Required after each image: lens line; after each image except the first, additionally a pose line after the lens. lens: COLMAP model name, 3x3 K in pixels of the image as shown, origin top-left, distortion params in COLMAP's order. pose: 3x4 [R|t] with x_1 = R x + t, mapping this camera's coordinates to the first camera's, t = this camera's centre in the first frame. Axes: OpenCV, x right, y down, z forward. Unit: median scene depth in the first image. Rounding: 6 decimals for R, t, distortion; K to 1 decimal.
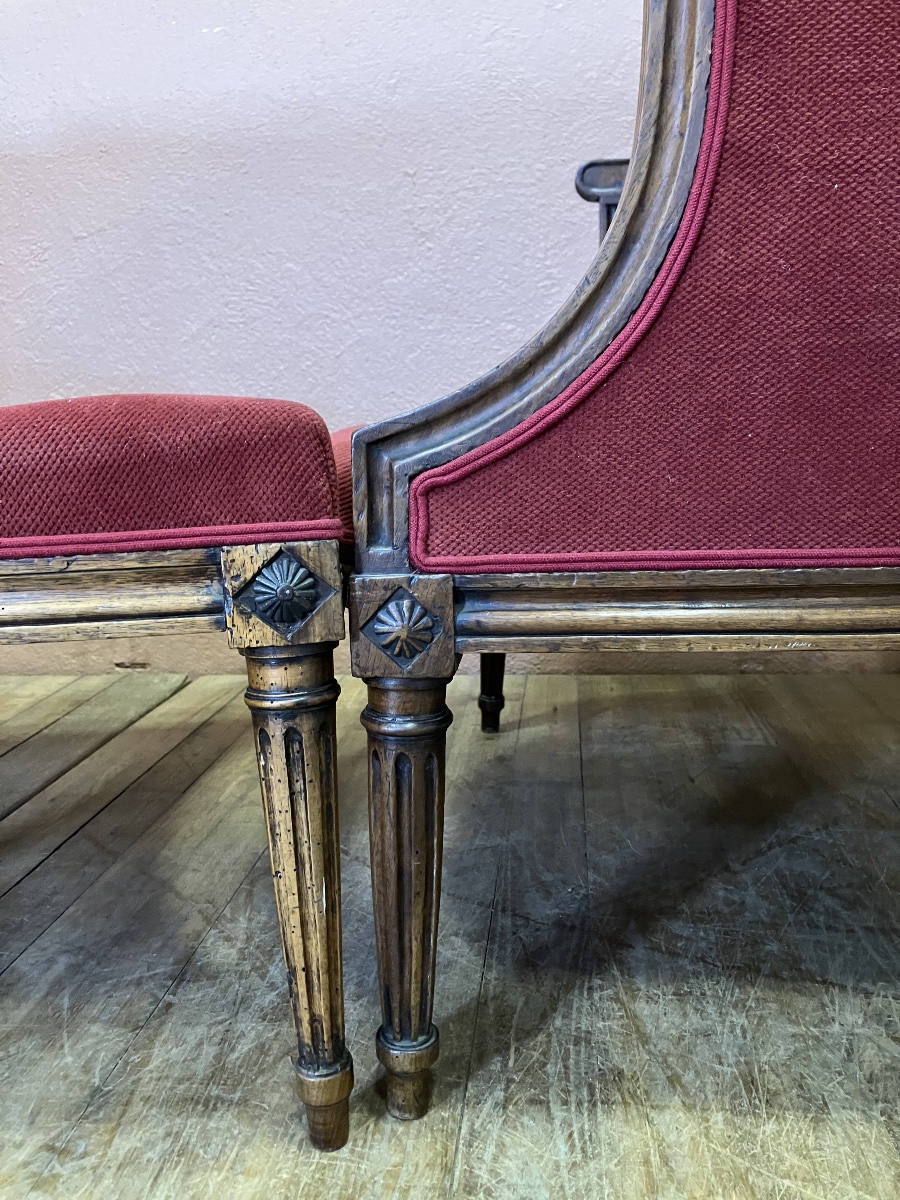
lens RADIAL K [[990.5, 0, 448.0], [0, 990.5, 608.8], [0, 0, 1]] dist [-0.009349, 0.033983]
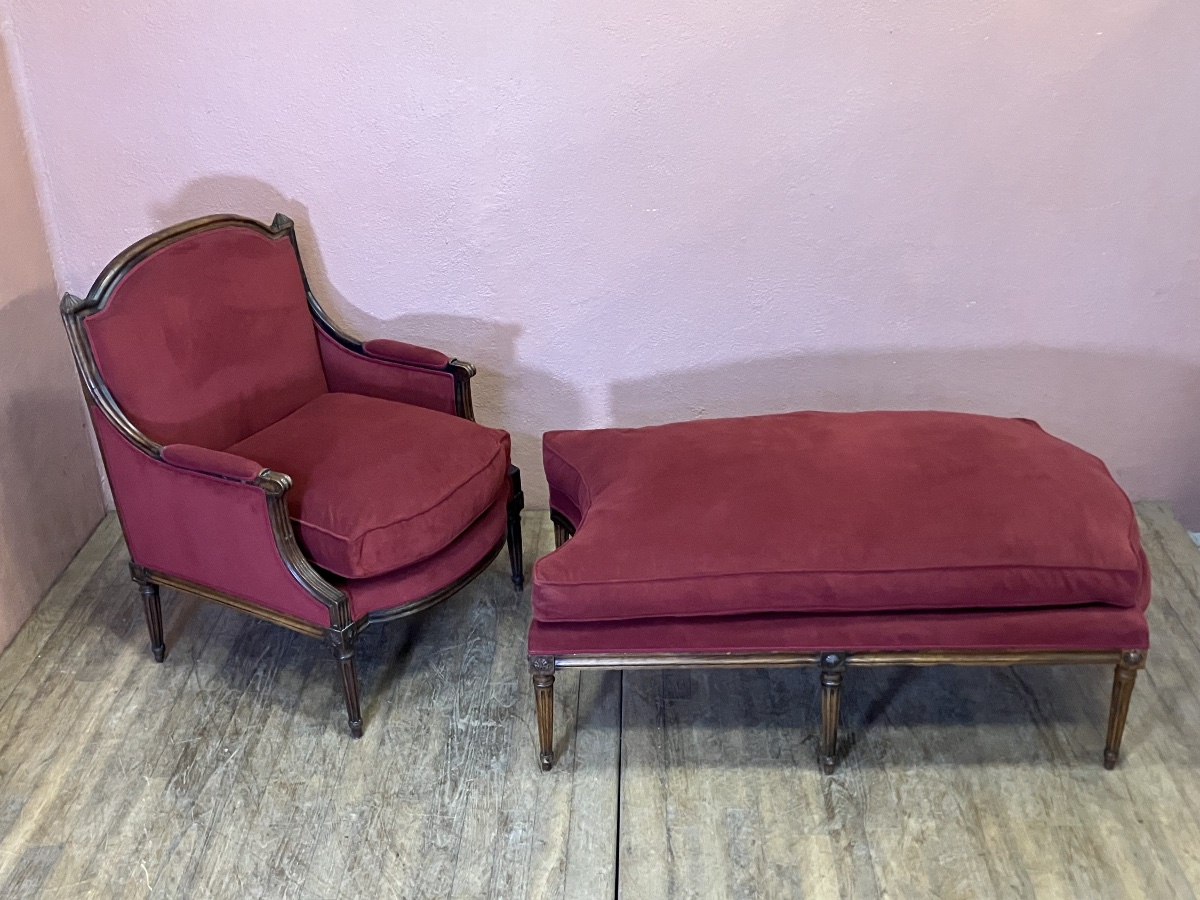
lens RADIAL K [[1300.6, 0, 590.7], [0, 1300.6, 437.6], [0, 0, 1]] dist [0.012994, 0.000000]
pose [[0.996494, -0.039005, 0.074011, -1.218373], [0.016250, 0.958057, 0.286115, -1.922493], [-0.082067, -0.283910, 0.955333, -3.352819]]
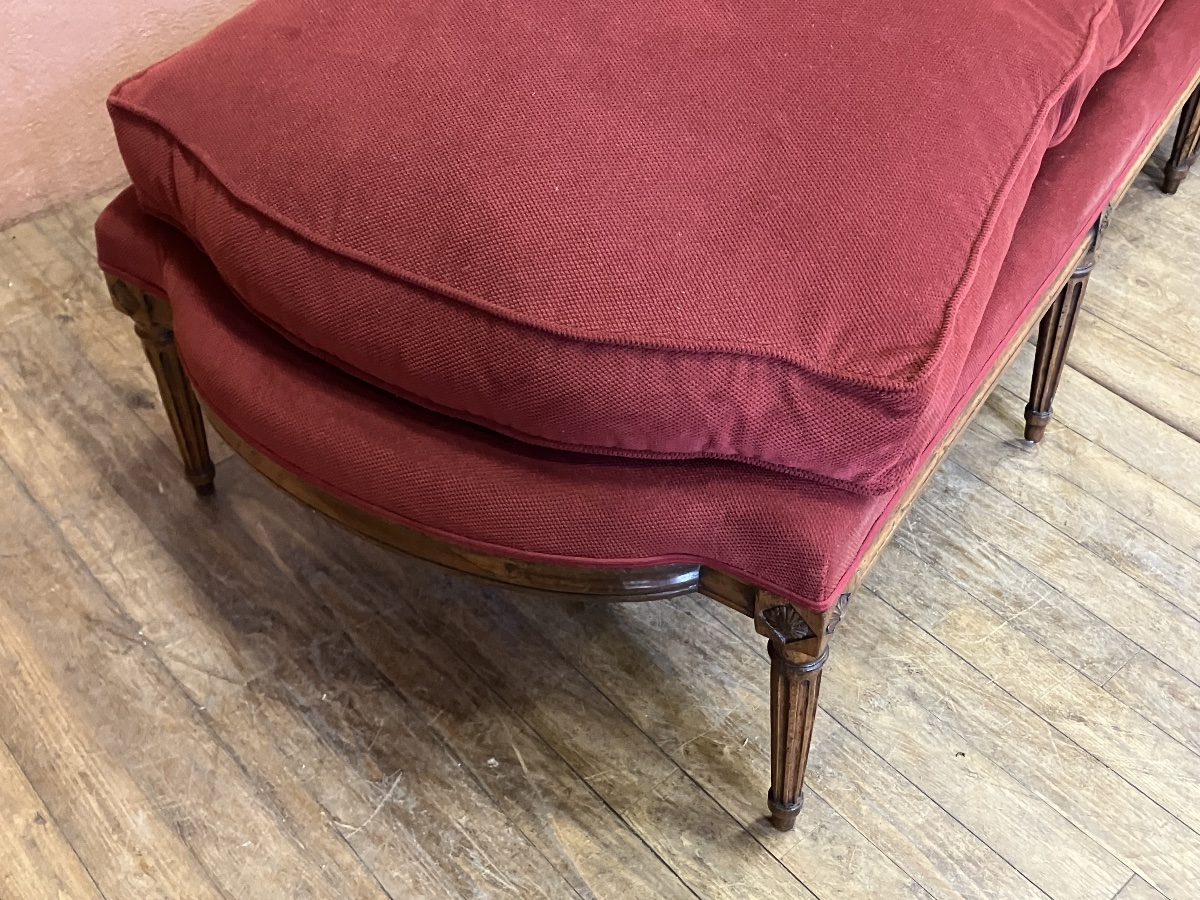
lens RADIAL K [[1275.6, 0, 591.5], [0, 1275.6, 473.2], [0, 0, 1]] dist [0.007155, 0.000000]
pose [[0.665806, -0.490617, 0.562137, -2.950140], [0.092089, 0.801683, 0.590614, -0.910404], [-0.740420, -0.341468, 0.578945, -0.089446]]
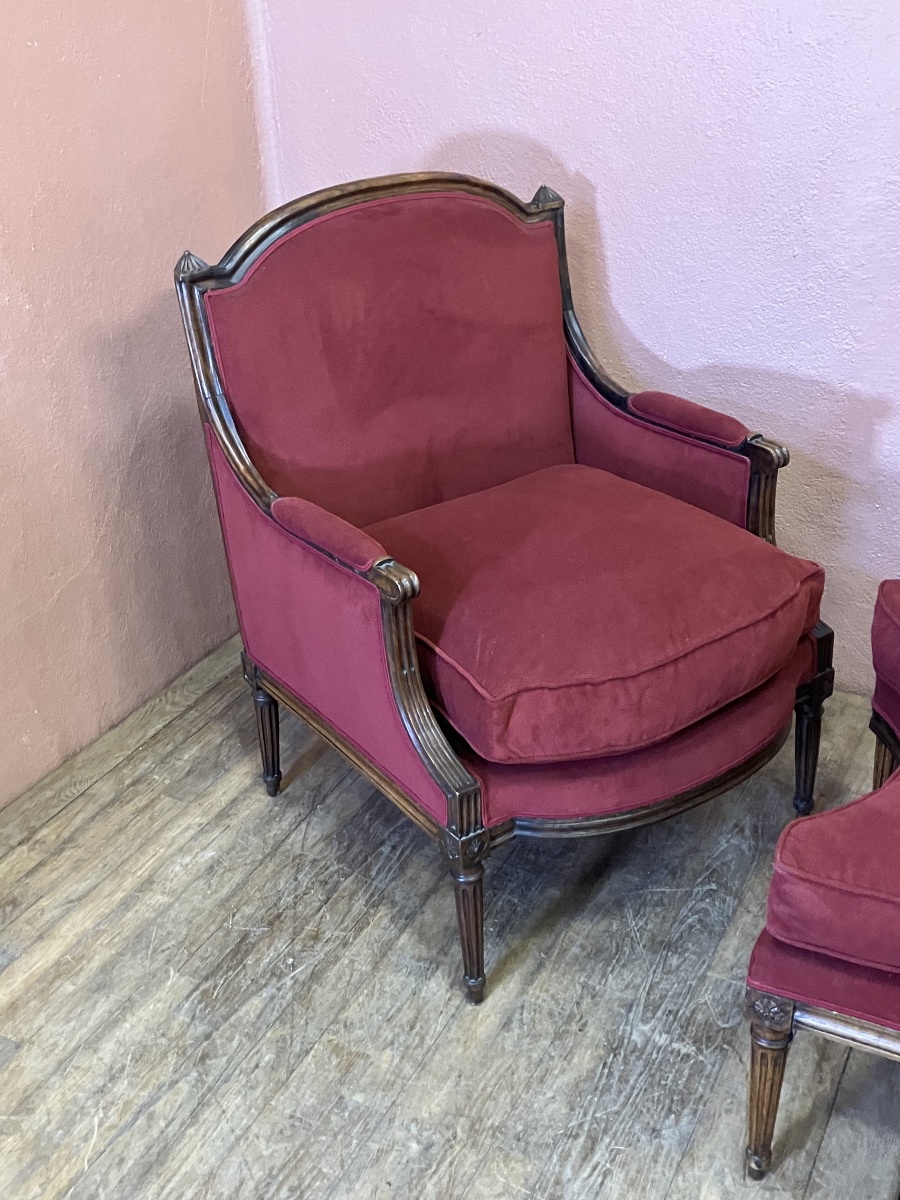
lens RADIAL K [[1300.6, 0, 444.6], [0, 1300.6, 579.7], [0, 0, 1]] dist [0.012994, 0.000000]
pose [[0.931160, 0.144857, -0.334601, -0.960005], [-0.032086, 0.946687, 0.320553, -1.407389], [0.363196, -0.287750, 0.886165, -1.457478]]
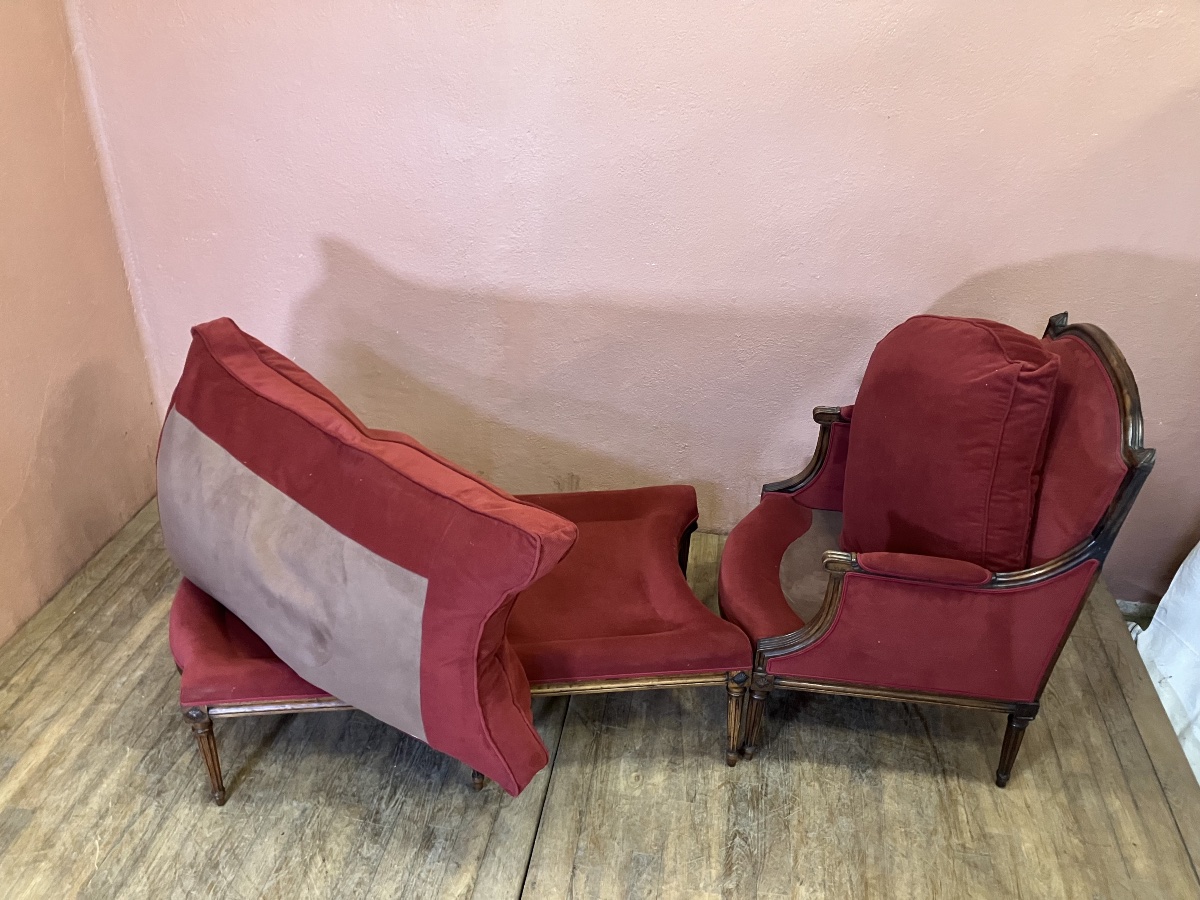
lens RADIAL K [[990.5, 0, 610.3], [0, 990.5, 453.6], [0, 0, 1]] dist [-0.009349, 0.033983]
pose [[0.998307, 0.057966, 0.004790, -0.671981], [-0.055772, 0.930640, 0.361662, -2.088322], [0.016506, -0.361317, 0.932297, -2.377585]]
